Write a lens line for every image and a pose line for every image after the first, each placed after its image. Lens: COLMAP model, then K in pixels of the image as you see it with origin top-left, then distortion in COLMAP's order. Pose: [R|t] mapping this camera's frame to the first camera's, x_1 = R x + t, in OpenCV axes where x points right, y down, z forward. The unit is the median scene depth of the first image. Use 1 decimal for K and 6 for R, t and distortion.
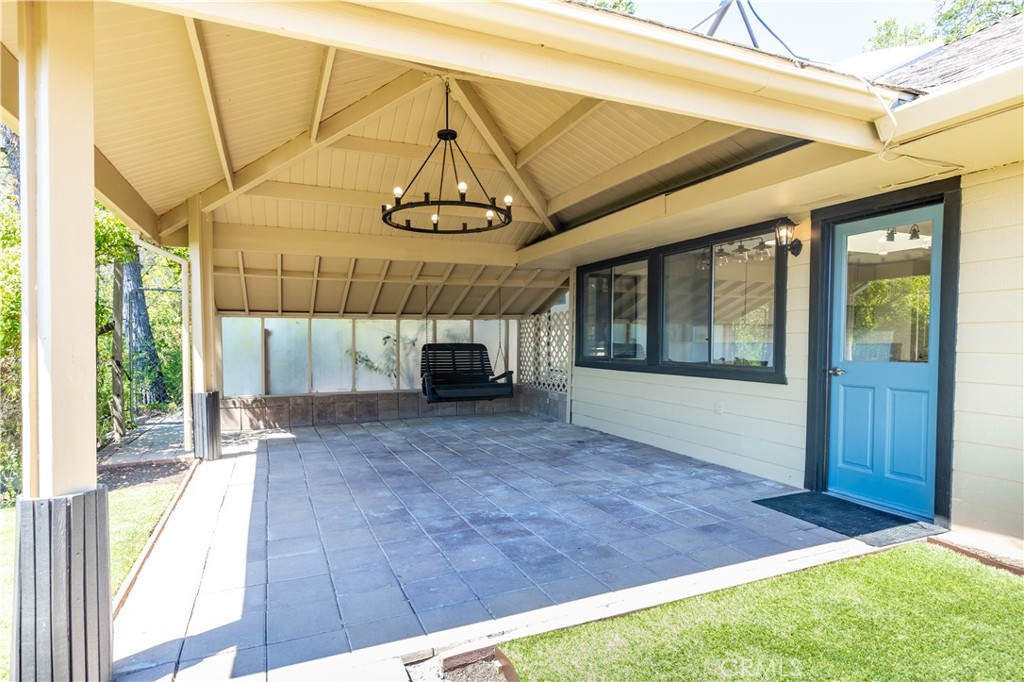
lens RADIAL K [[560.9, 0, 511.1], [0, 560.9, 345.1], [0, 0, 1]] dist [-0.013615, -0.000671]
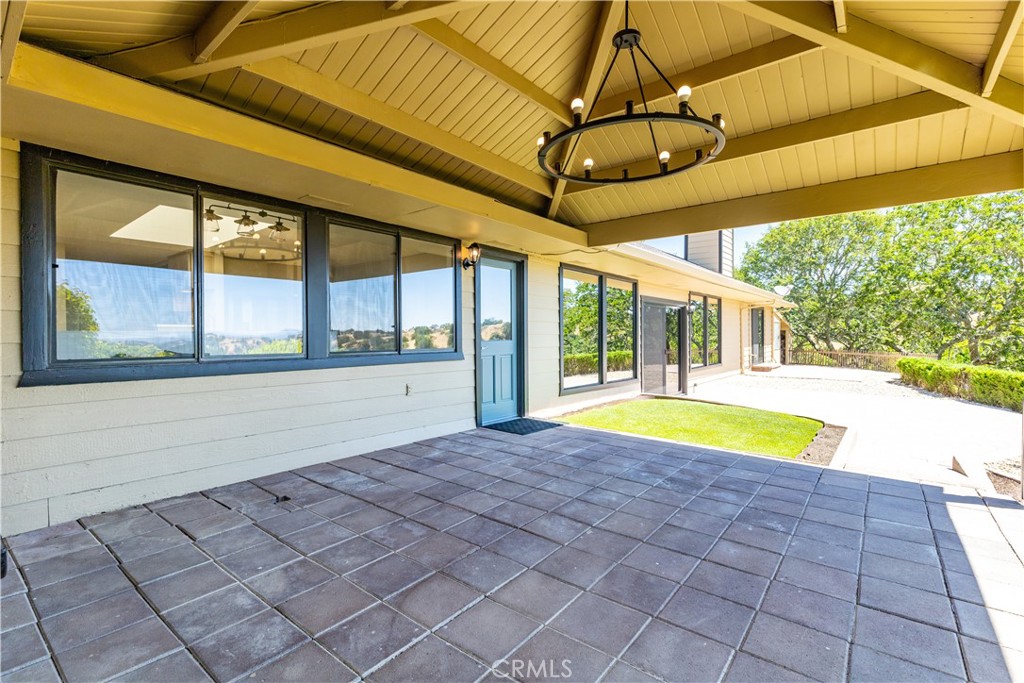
lens RADIAL K [[466.7, 0, 508.4], [0, 466.7, 338.2], [0, 0, 1]] dist [0.008188, -0.000445]
pose [[-0.466043, -0.006418, 0.884739, -0.620978], [0.011029, 0.999854, 0.013063, 0.005996], [-0.884693, 0.015846, -0.465904, 1.549826]]
